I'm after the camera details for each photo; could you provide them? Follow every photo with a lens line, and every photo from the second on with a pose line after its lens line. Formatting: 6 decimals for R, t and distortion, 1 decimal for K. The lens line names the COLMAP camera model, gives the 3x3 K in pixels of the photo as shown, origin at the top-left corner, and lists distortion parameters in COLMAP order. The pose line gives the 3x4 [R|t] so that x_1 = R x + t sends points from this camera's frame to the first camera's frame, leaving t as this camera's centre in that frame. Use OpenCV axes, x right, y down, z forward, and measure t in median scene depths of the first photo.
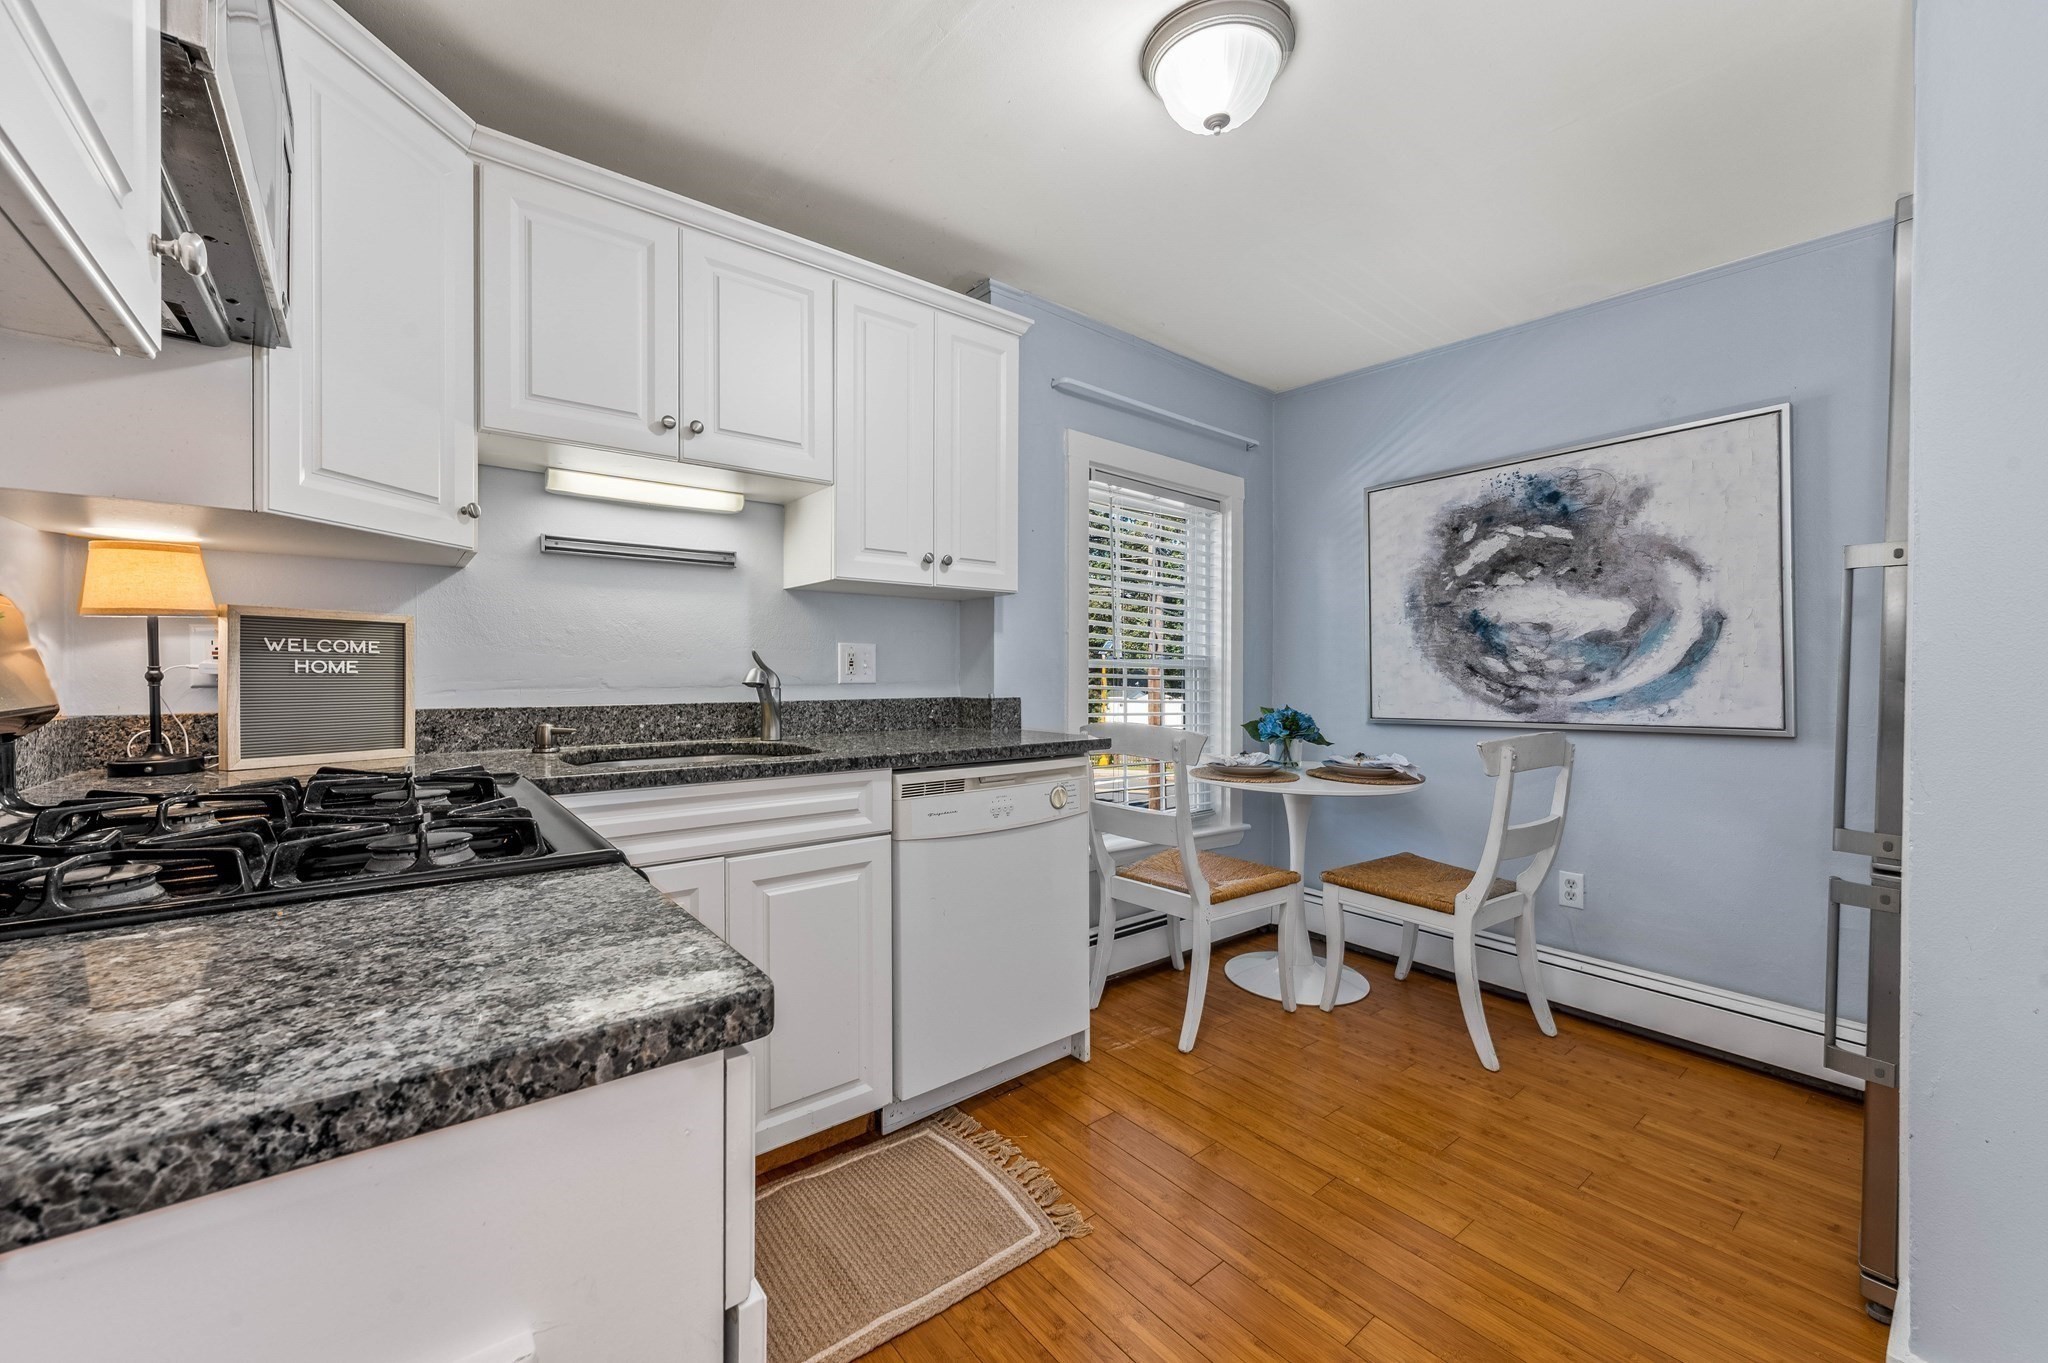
lens RADIAL K [[801.0, 0, 1031.3], [0, 801.0, 676.2], [0, 0, 1]] dist [-0.000047, -0.000046]
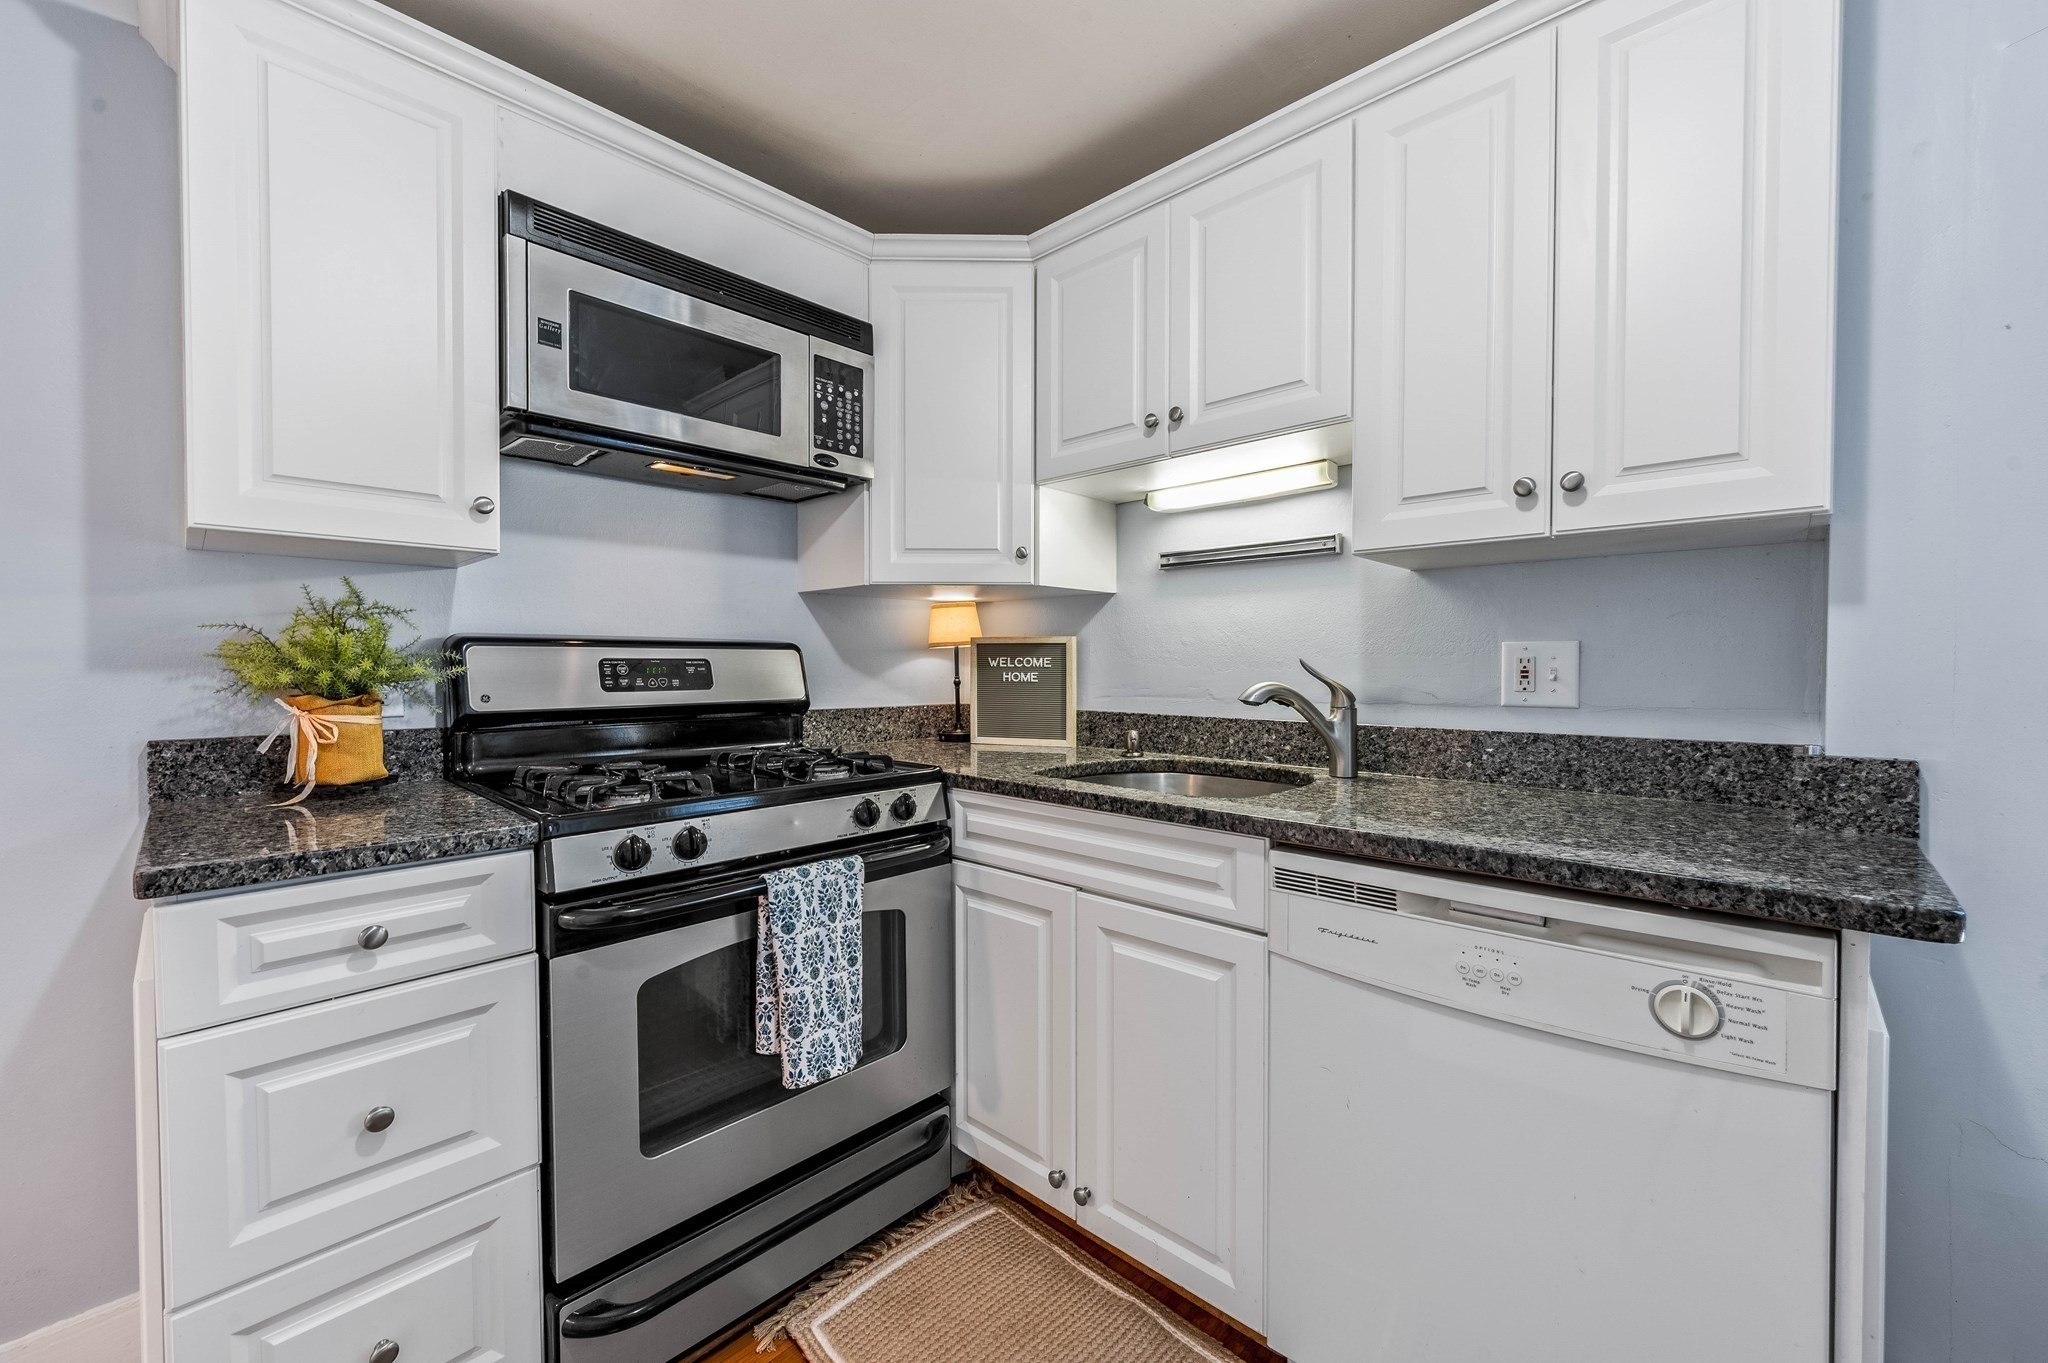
lens RADIAL K [[801.0, 0, 1031.3], [0, 801.0, 676.2], [0, 0, 1]] dist [-0.000047, -0.000046]
pose [[0.139916, 0.013995, -0.990064, 0.315946], [-0.004330, 0.999899, 0.013522, -0.019548], [0.990154, 0.002395, 0.139962, 0.495546]]
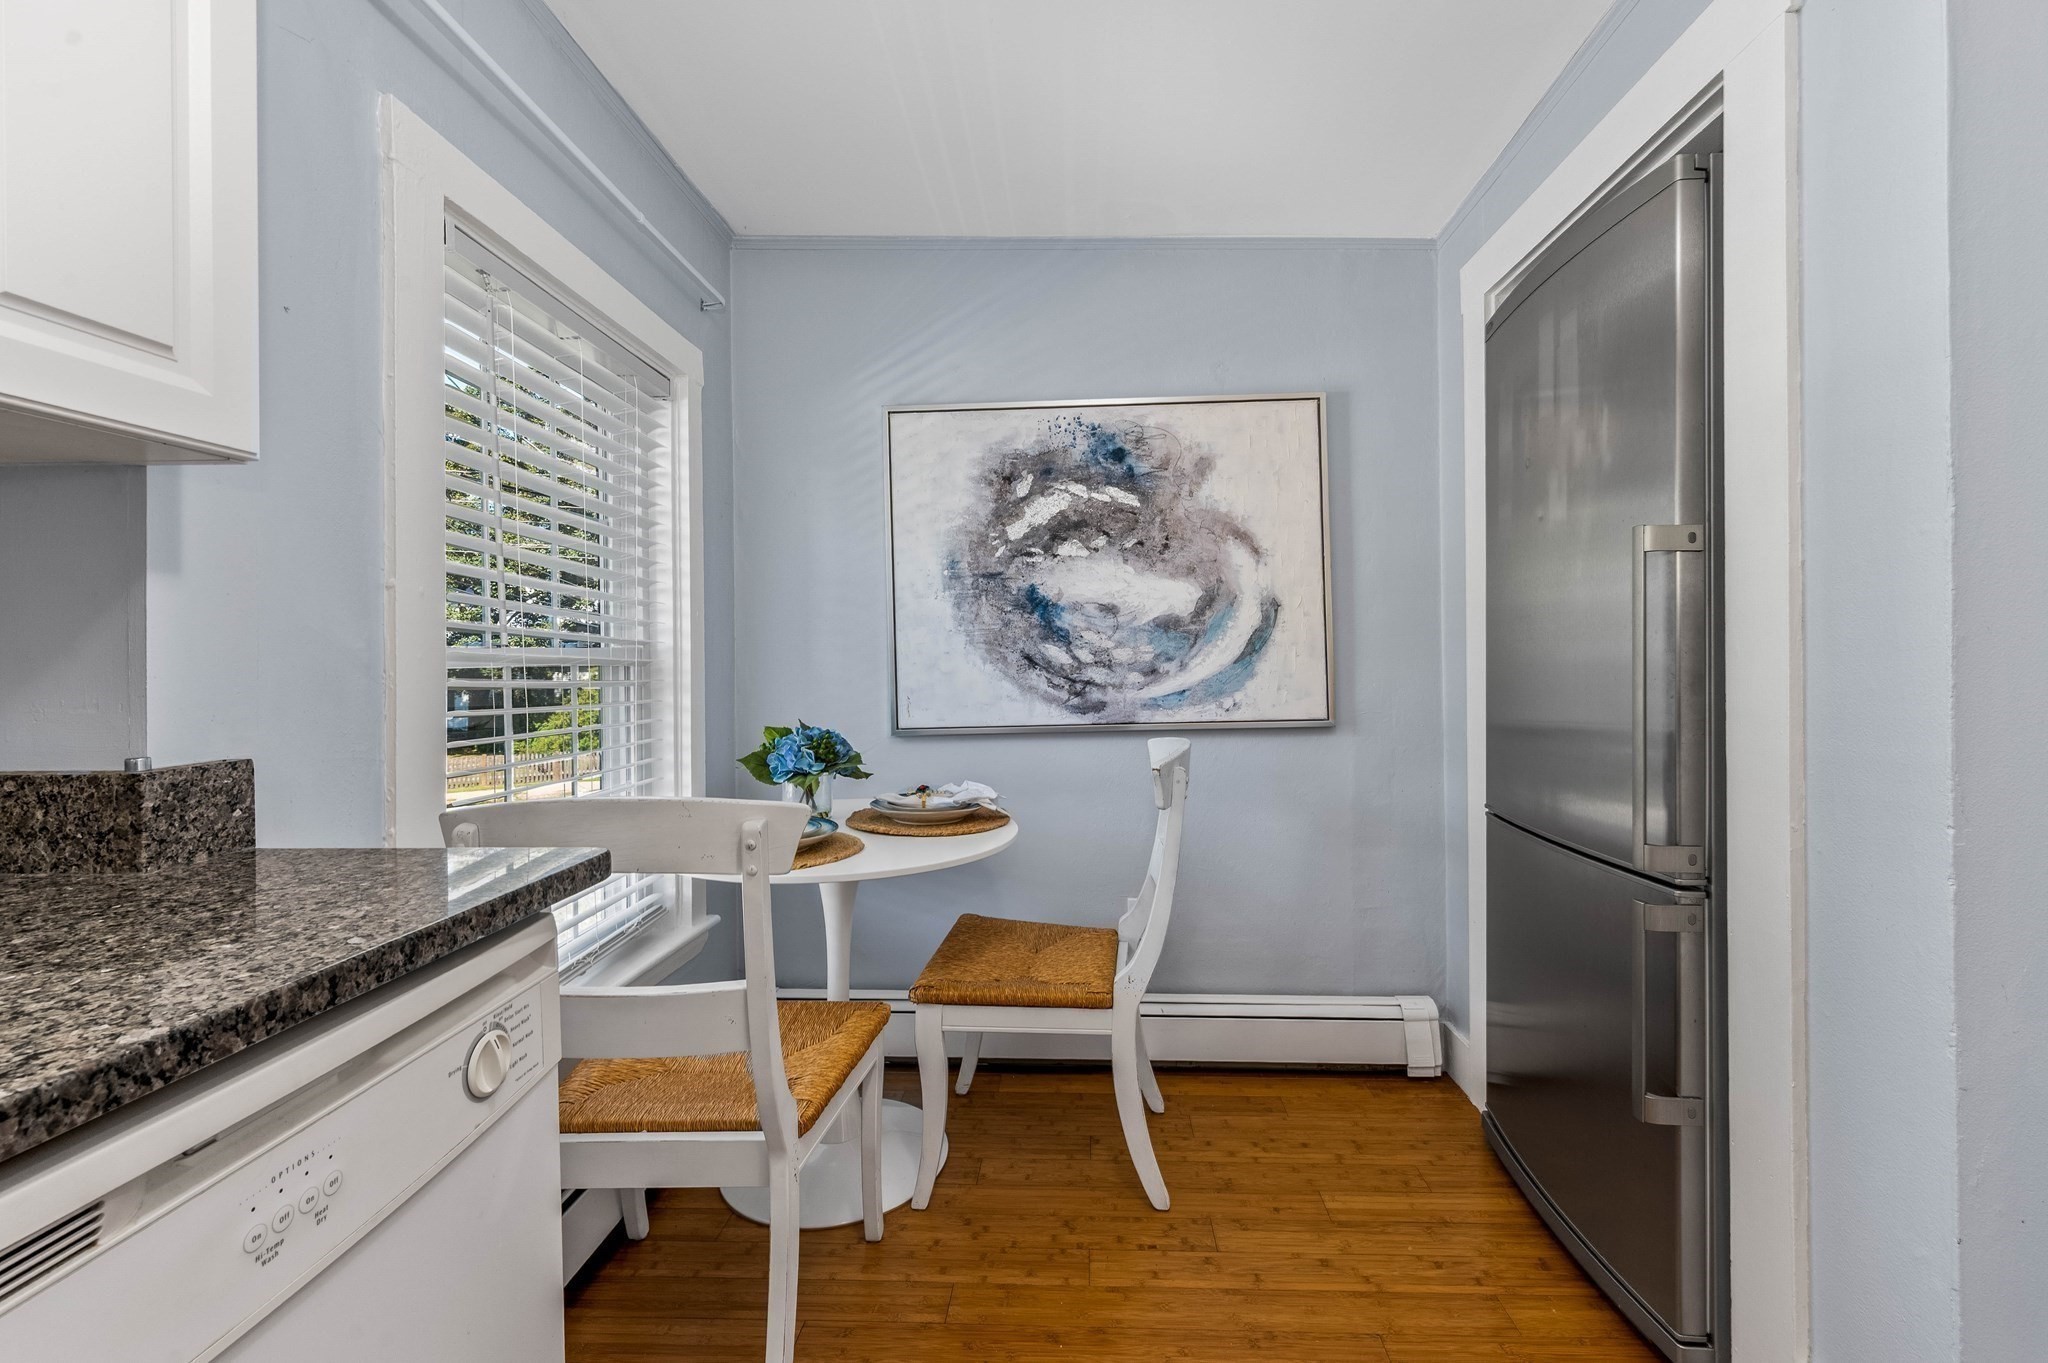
lens RADIAL K [[855.6, 0, 1066.6], [0, 855.6, 650.5], [0, 0, 1]] dist [0.000878, -0.000073]
pose [[0.652943, -0.005121, 0.757389, -0.064418], [0.012717, 0.999910, -0.004202, -0.015448], [-0.757300, 0.012375, 0.652950, 0.466734]]
